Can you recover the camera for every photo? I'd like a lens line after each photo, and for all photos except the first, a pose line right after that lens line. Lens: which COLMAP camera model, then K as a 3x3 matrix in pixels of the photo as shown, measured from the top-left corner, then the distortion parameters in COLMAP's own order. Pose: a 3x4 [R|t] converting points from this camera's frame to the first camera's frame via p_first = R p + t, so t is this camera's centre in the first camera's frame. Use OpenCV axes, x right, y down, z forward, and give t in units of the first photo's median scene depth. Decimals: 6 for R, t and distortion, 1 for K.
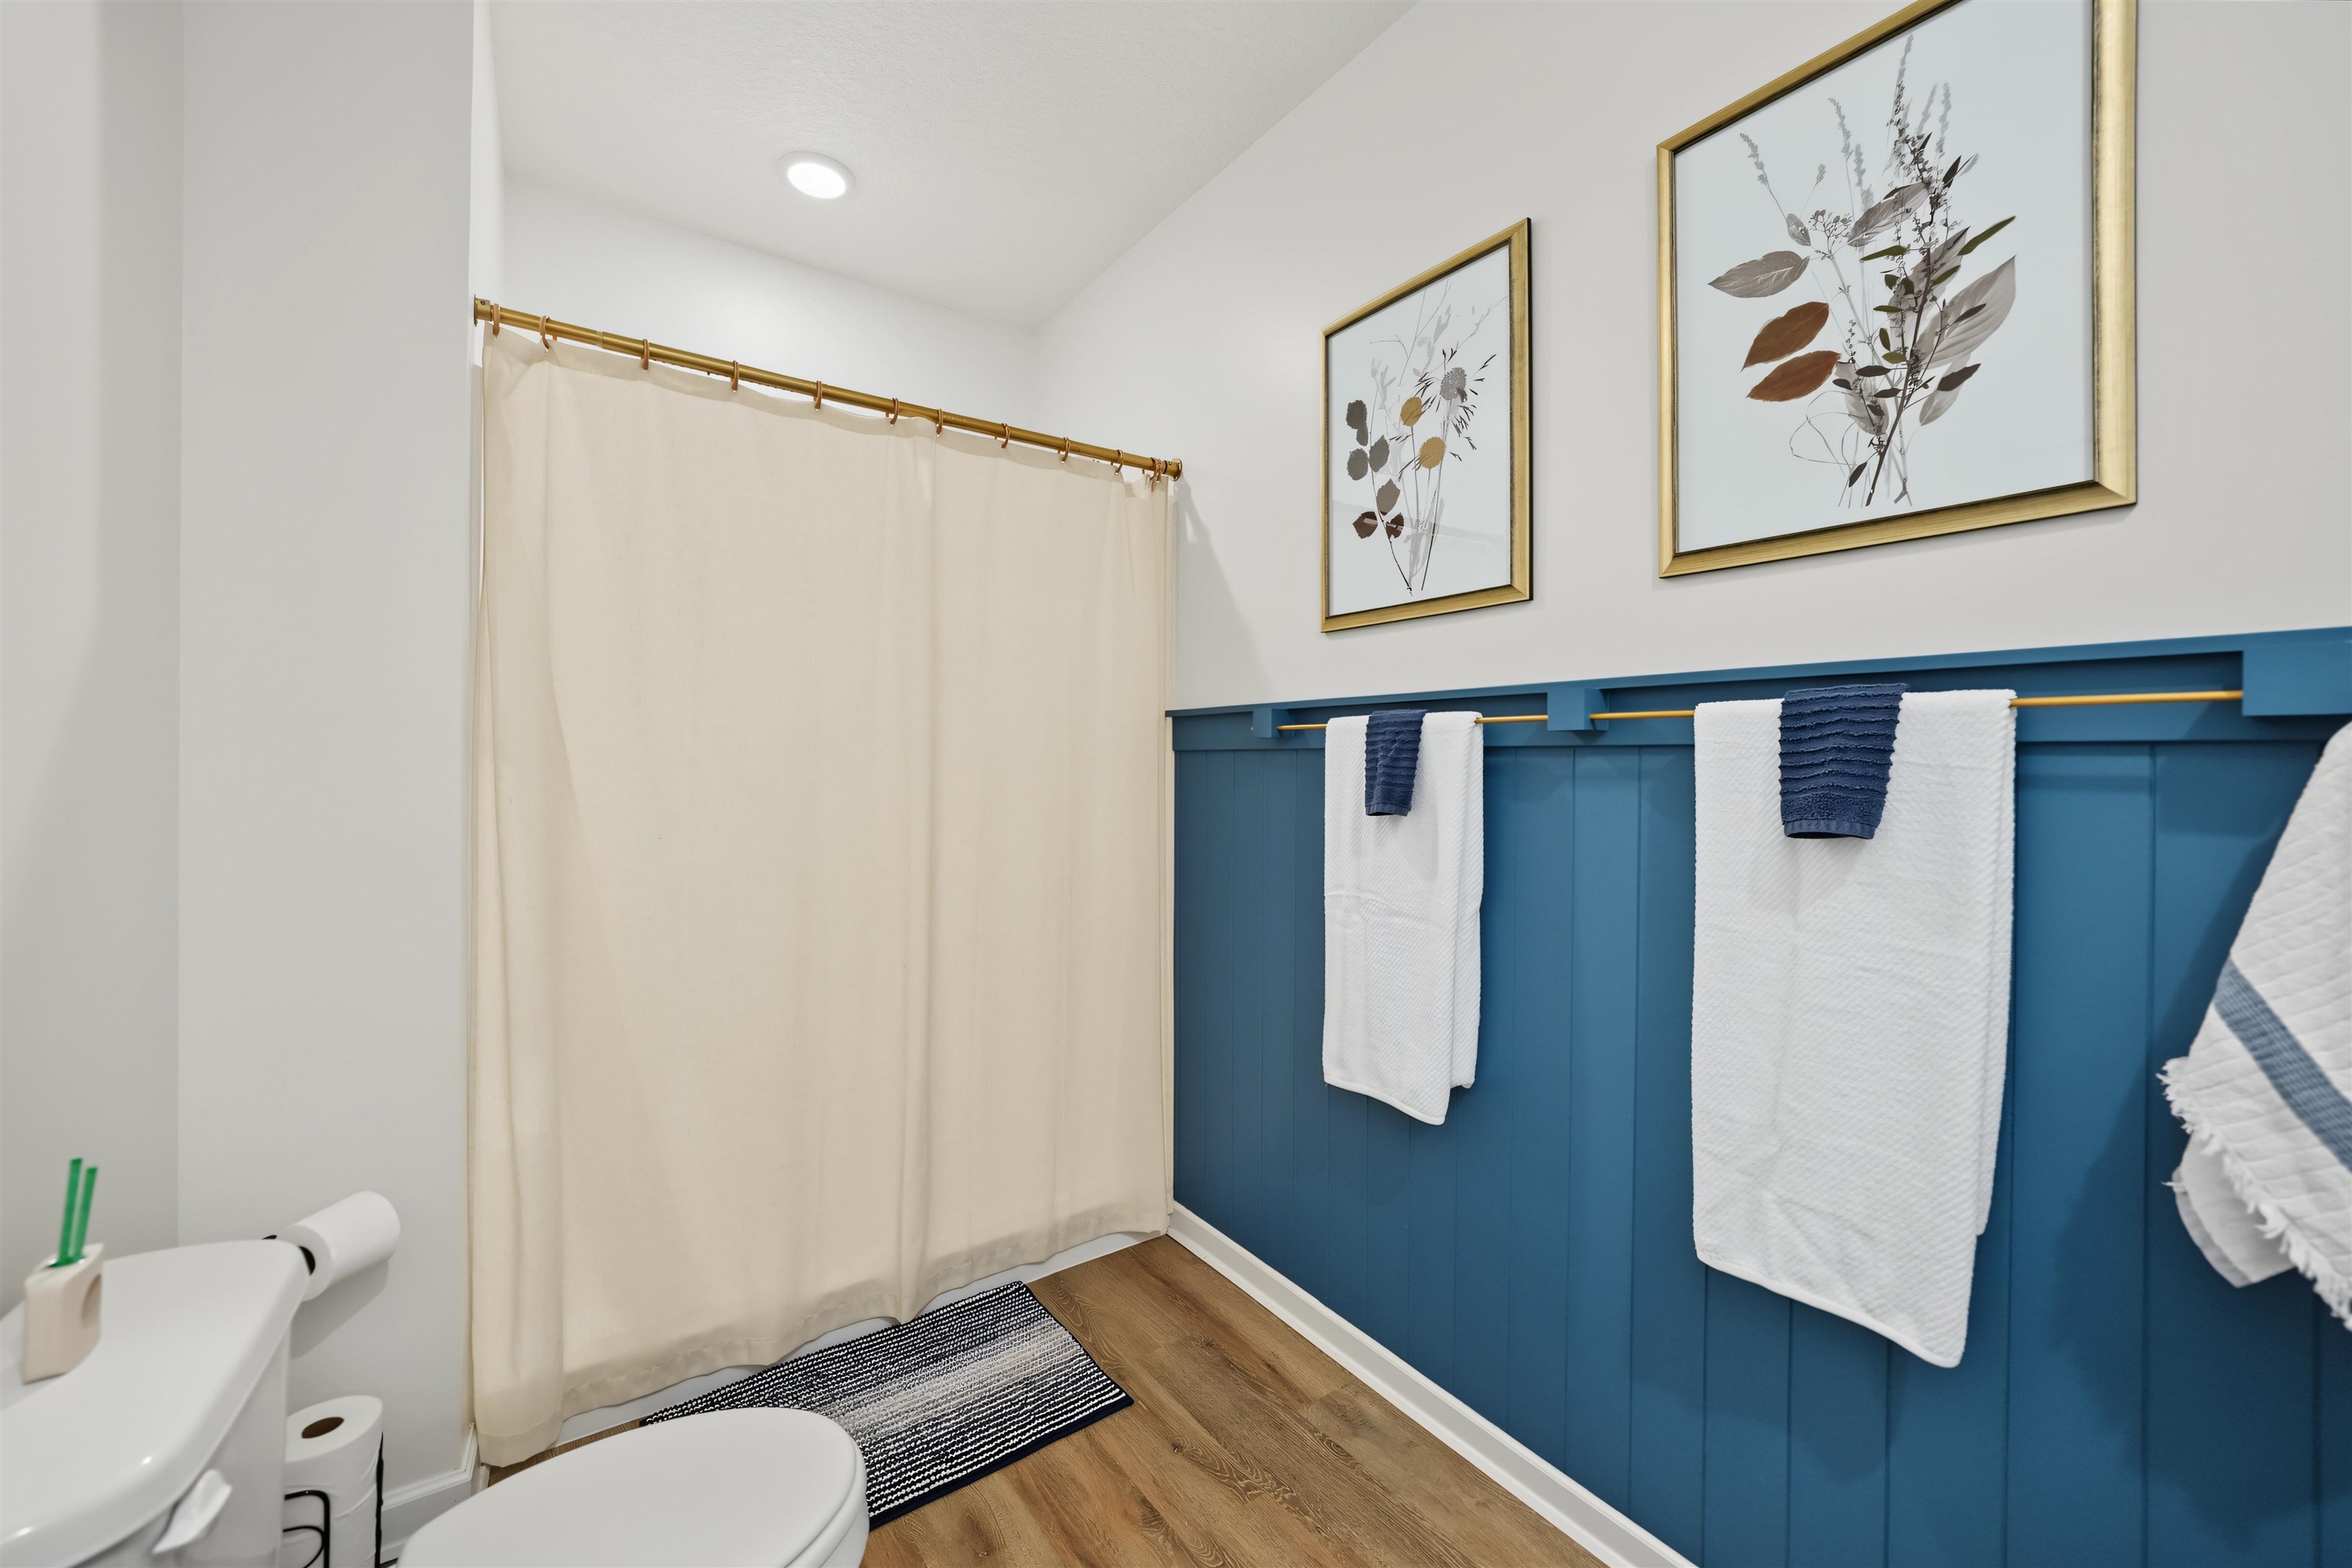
lens RADIAL K [[908.2, 0, 1182.3], [0, 908.2, 783.7], [0, 0, 1]] dist [-0.021124, 0.005949]
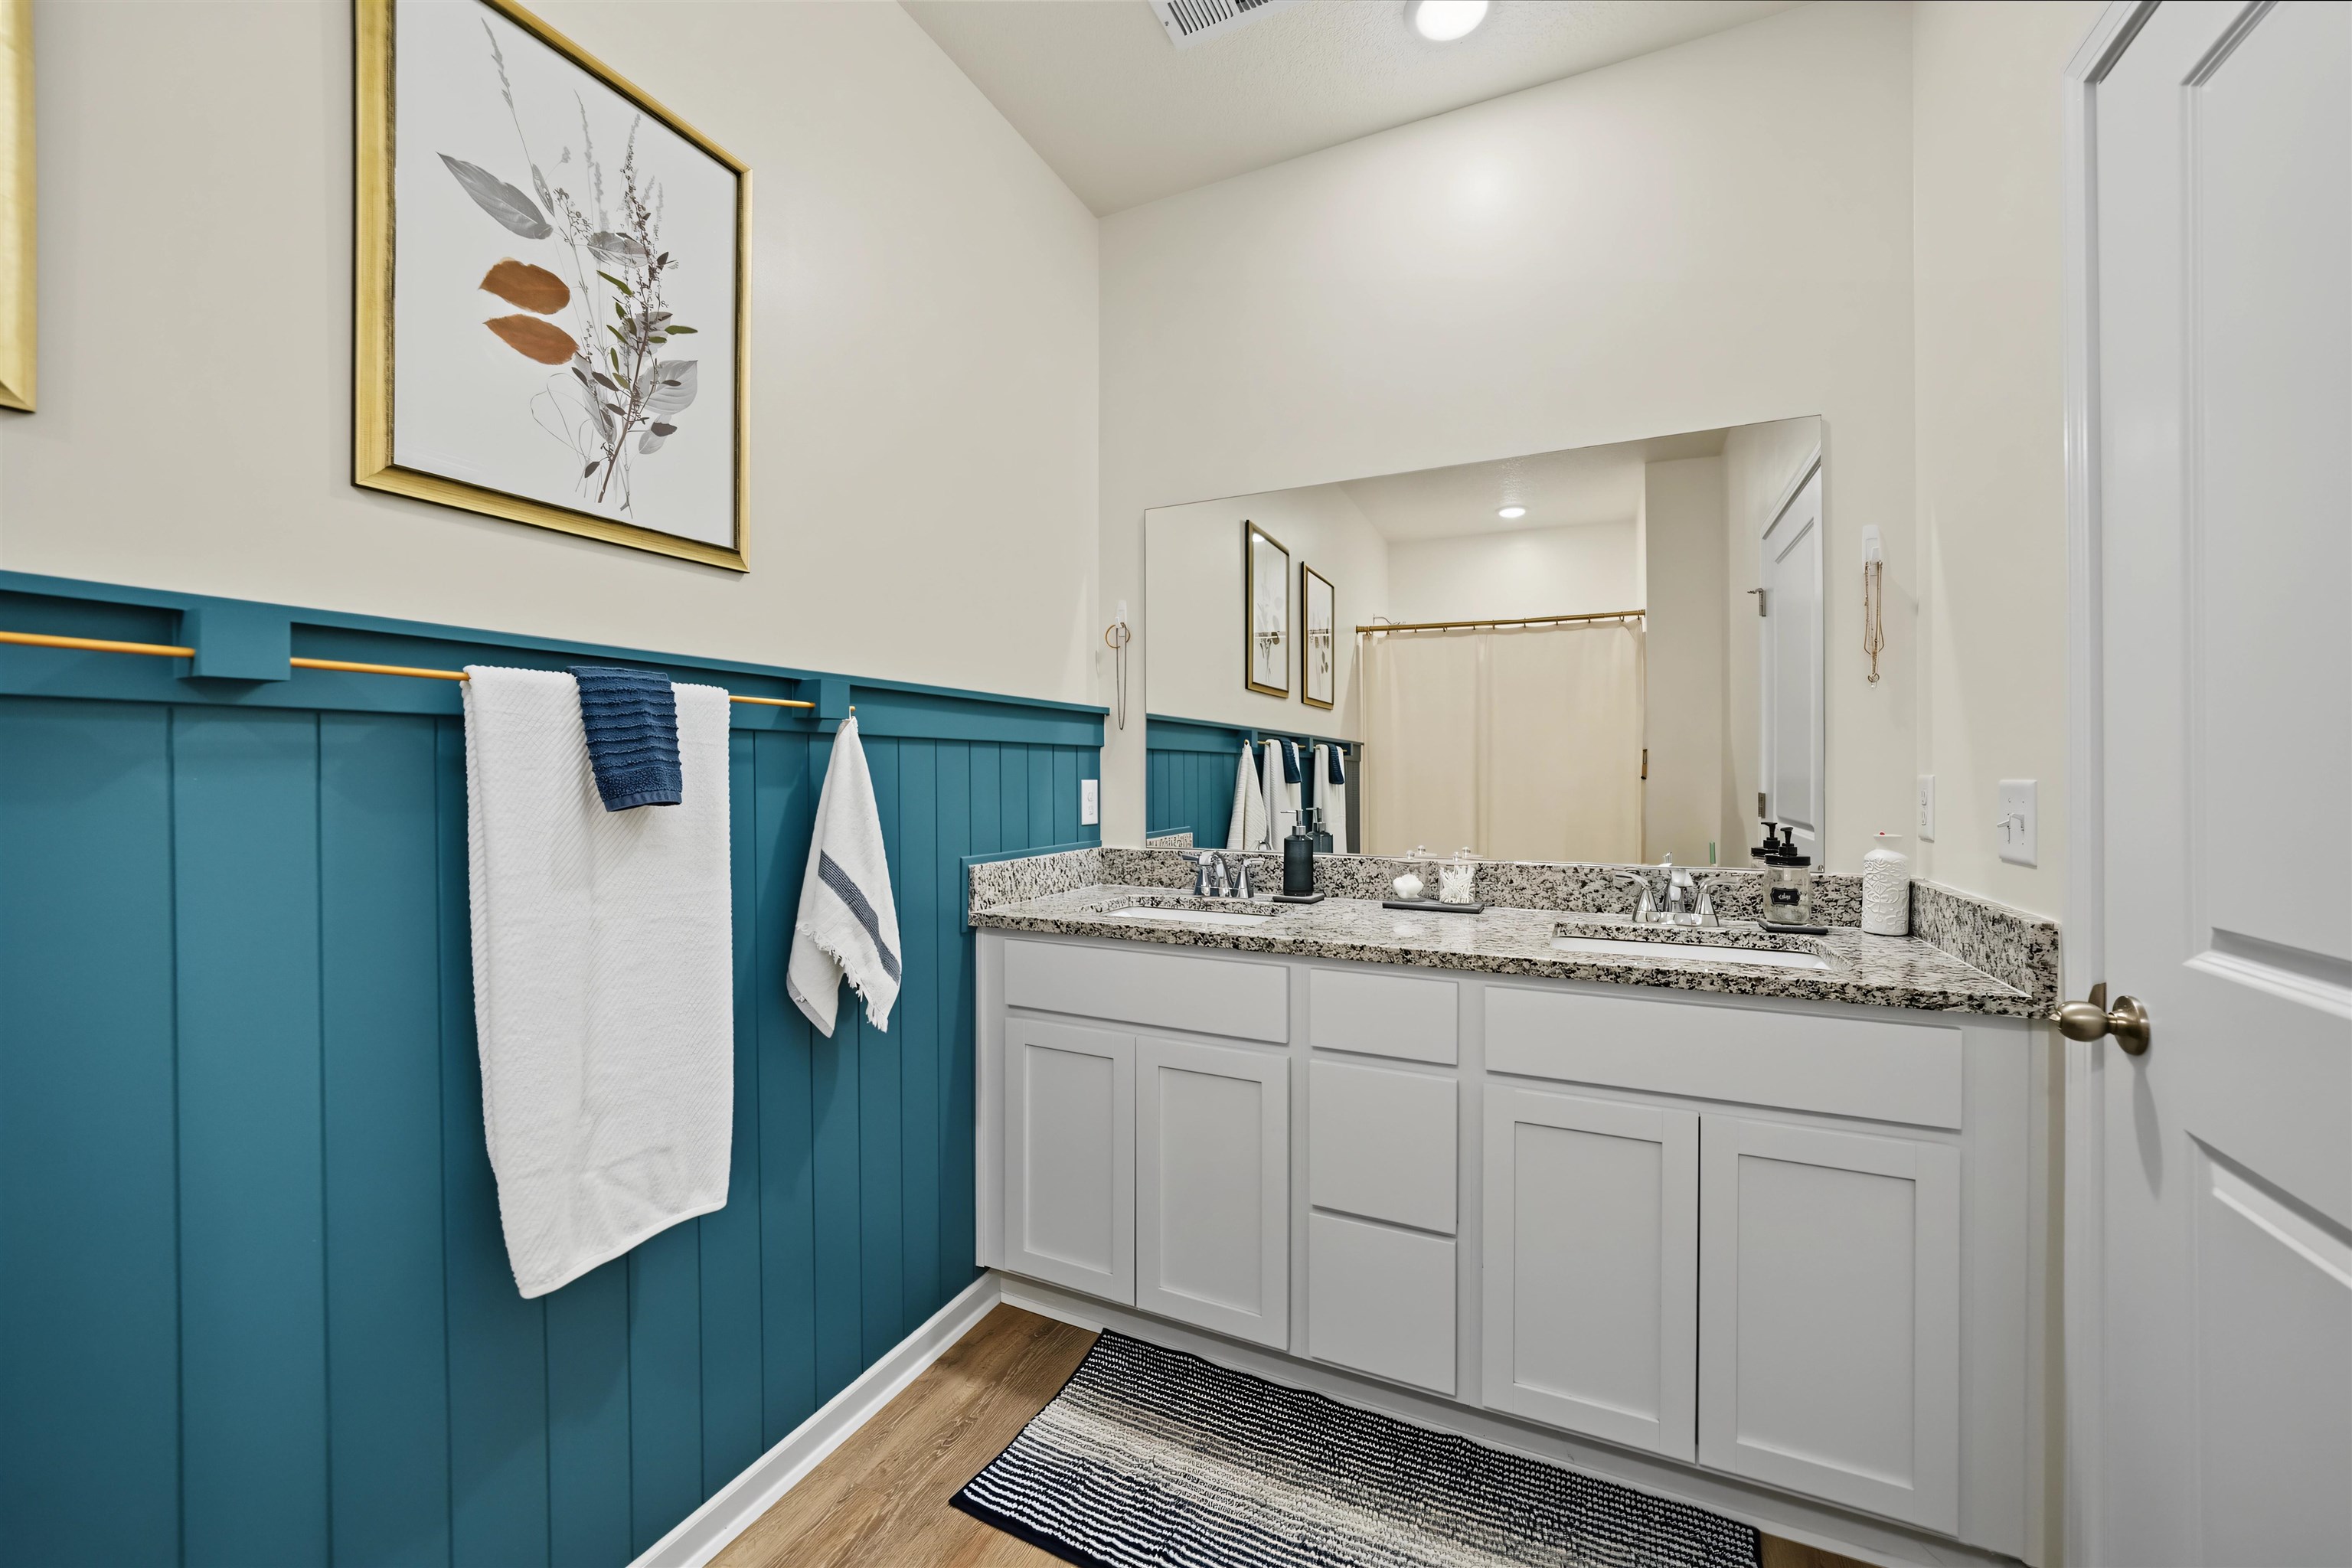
lens RADIAL K [[937.5, 0, 1181.7], [0, 937.5, 775.3], [0, 0, 1]] dist [-0.019159, 0.006470]
pose [[-0.509495, -0.020449, 0.860231, -0.576878], [0.011269, 0.999473, 0.030434, -0.006941], [-0.860400, 0.025200, -0.508996, 0.991303]]
